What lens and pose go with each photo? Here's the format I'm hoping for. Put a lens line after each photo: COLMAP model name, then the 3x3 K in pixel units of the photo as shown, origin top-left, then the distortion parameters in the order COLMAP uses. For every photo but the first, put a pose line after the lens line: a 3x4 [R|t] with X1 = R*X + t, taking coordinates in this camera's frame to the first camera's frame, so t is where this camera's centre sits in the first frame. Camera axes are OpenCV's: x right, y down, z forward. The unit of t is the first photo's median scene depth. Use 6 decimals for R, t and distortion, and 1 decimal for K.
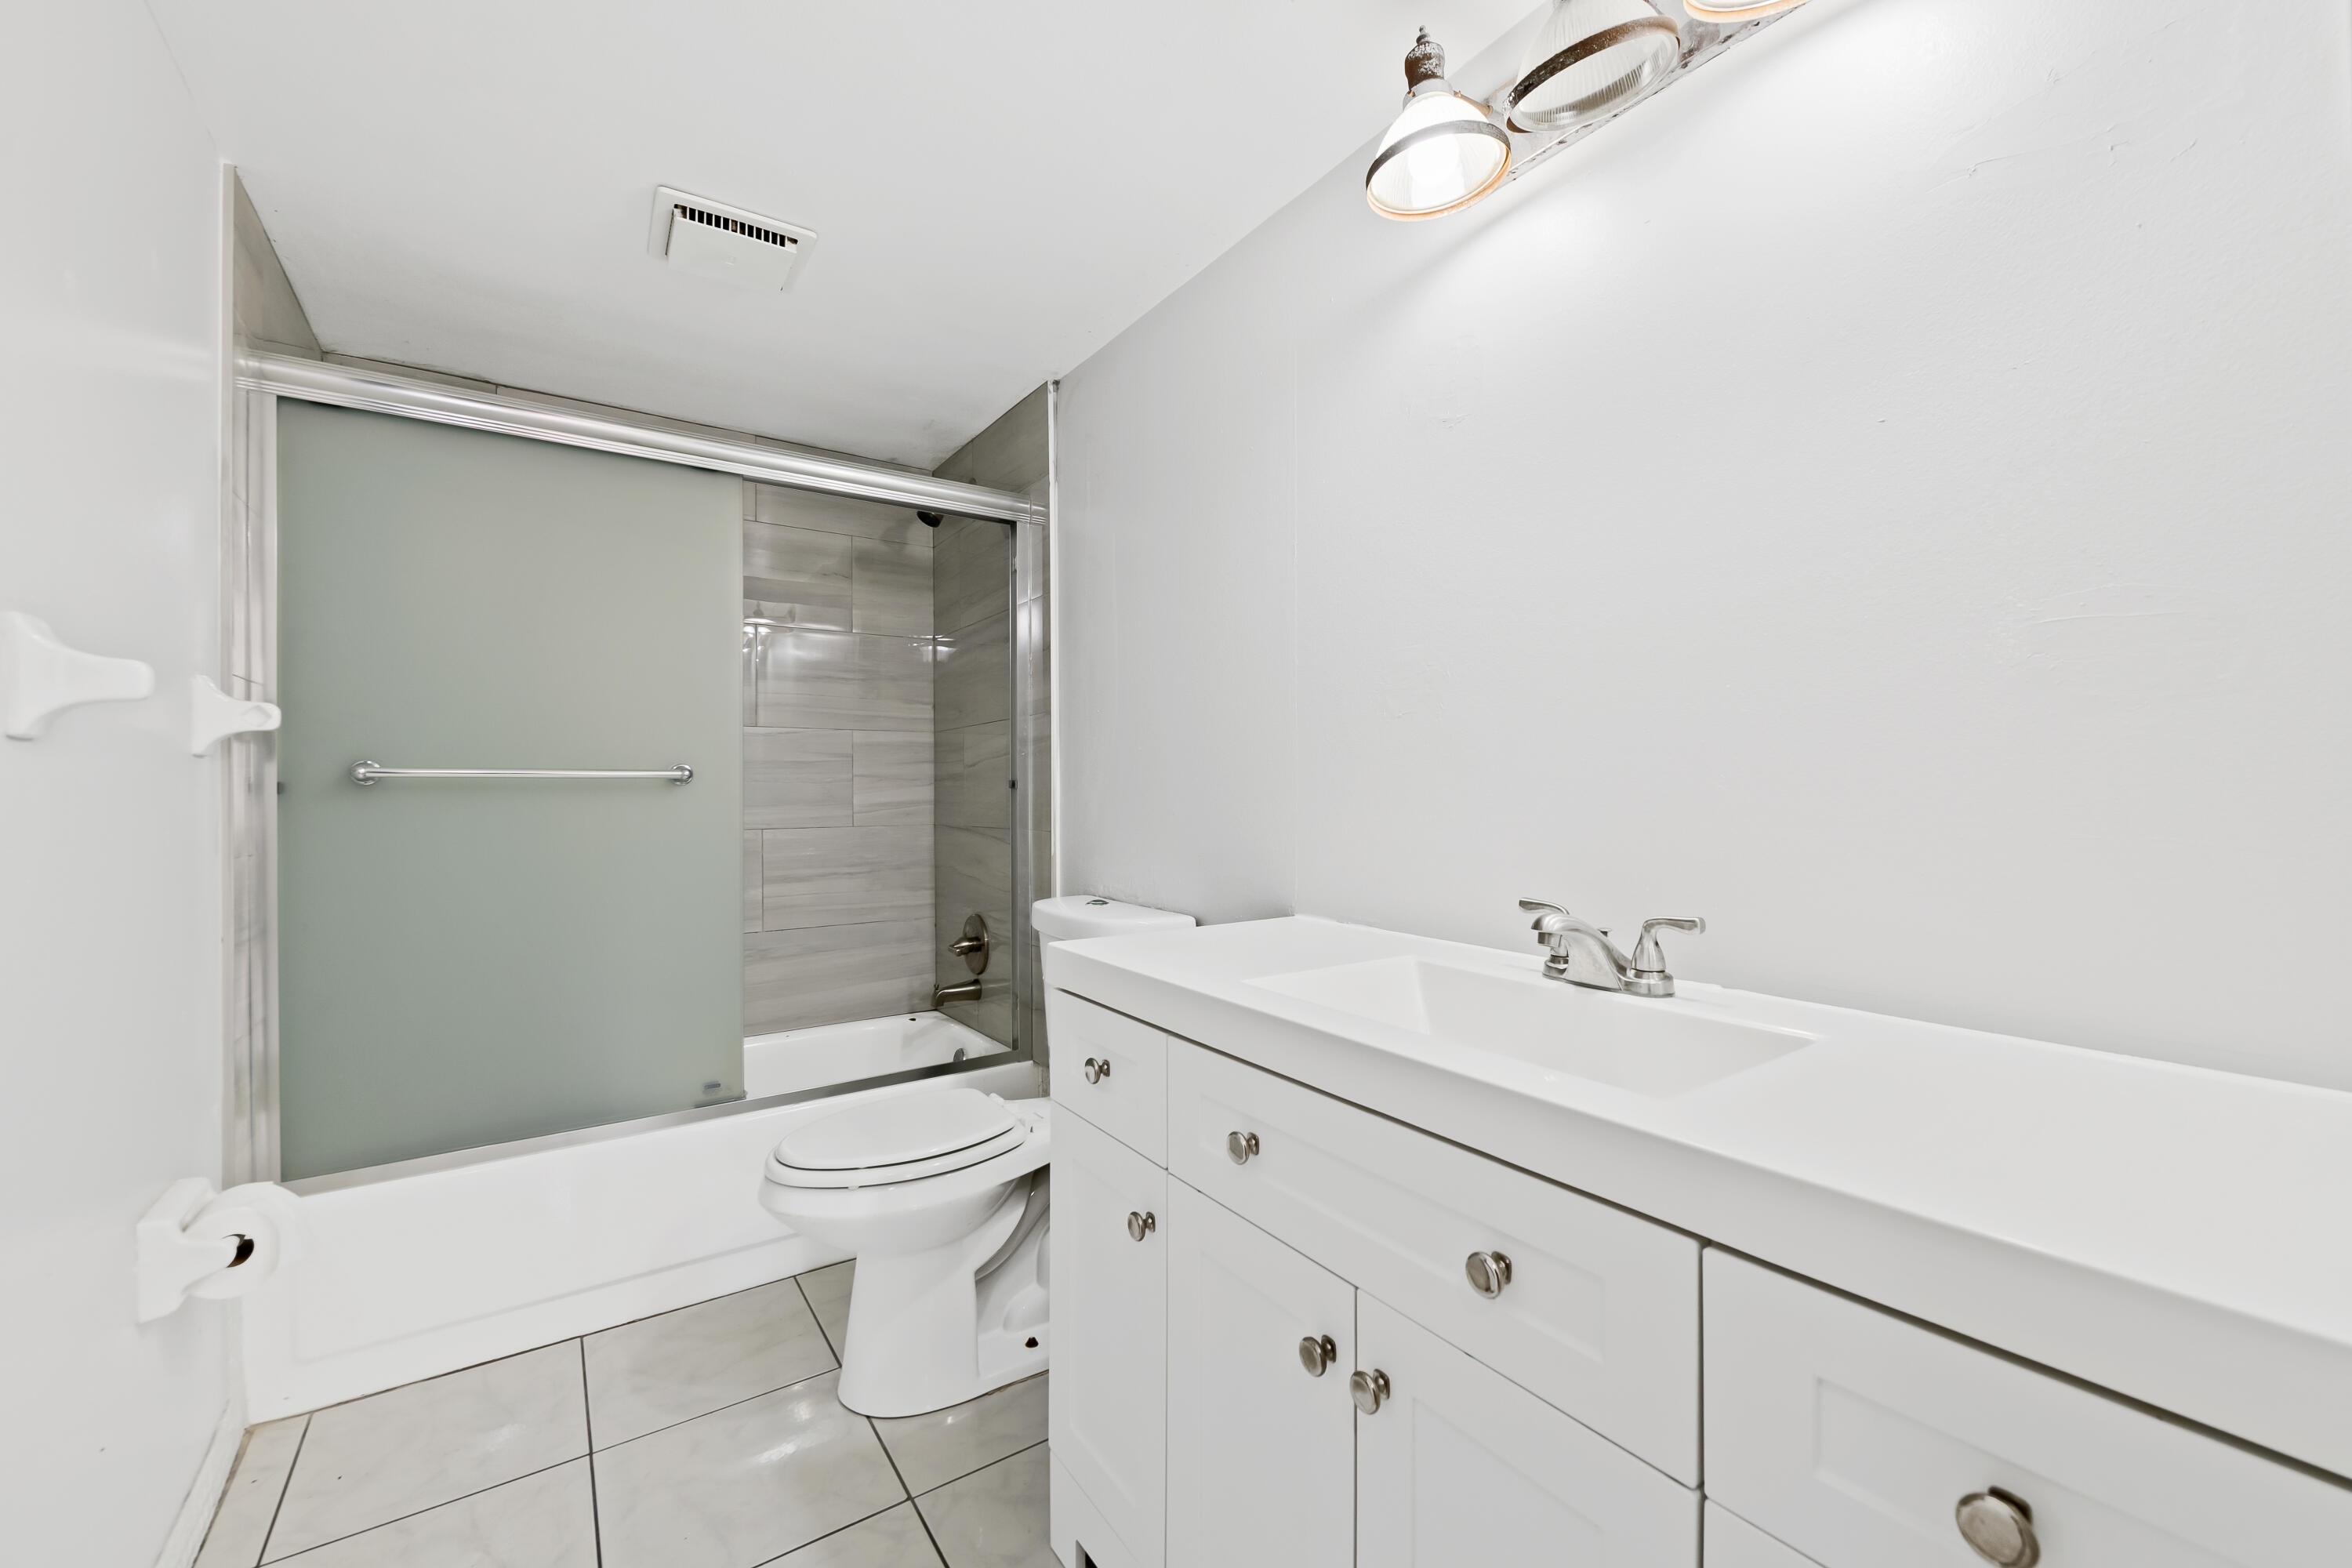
lens RADIAL K [[951.6, 0, 1176.0], [0, 951.6, 784.0], [0, 0, 1]] dist [-0.001055, -0.000336]
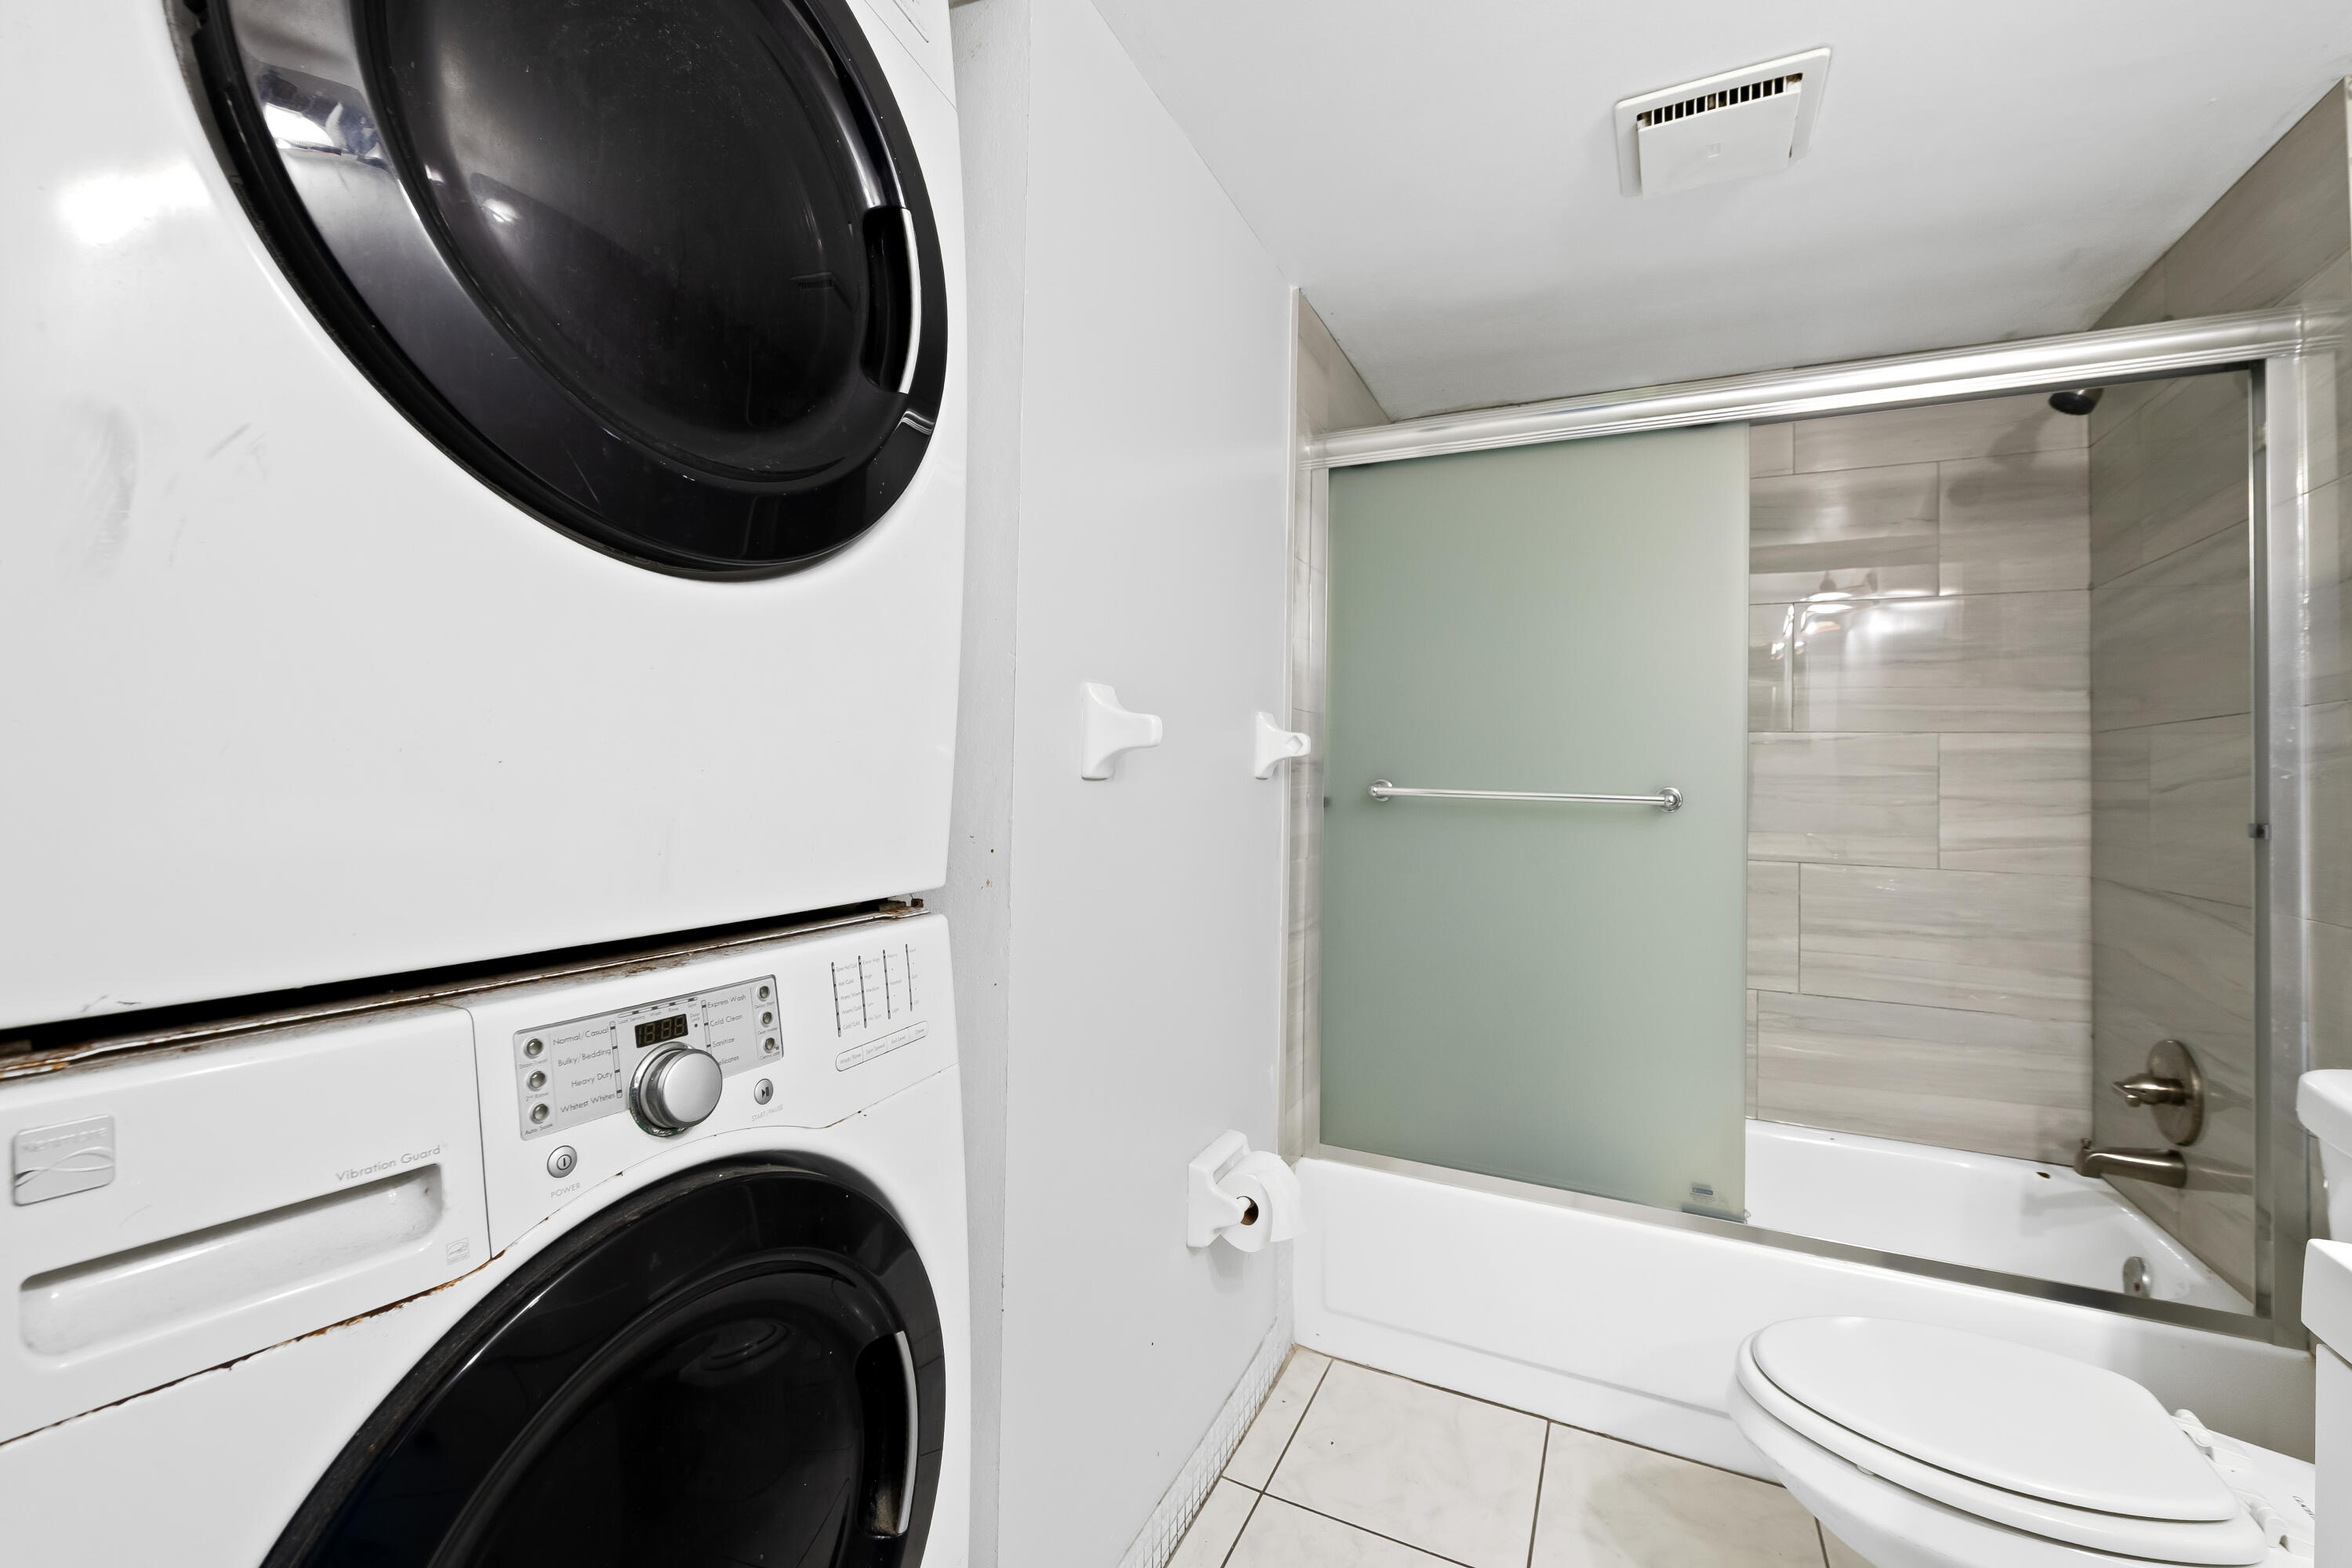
lens RADIAL K [[965.5, 0, 1178.6], [0, 965.5, 748.7], [0, 0, 1]] dist [-0.000358, -0.003965]
pose [[0.505969, -0.006061, -0.862531, -0.007266], [-0.016249, 0.999731, -0.016557, -0.025160], [0.862399, 0.022393, 0.505734, 0.156413]]
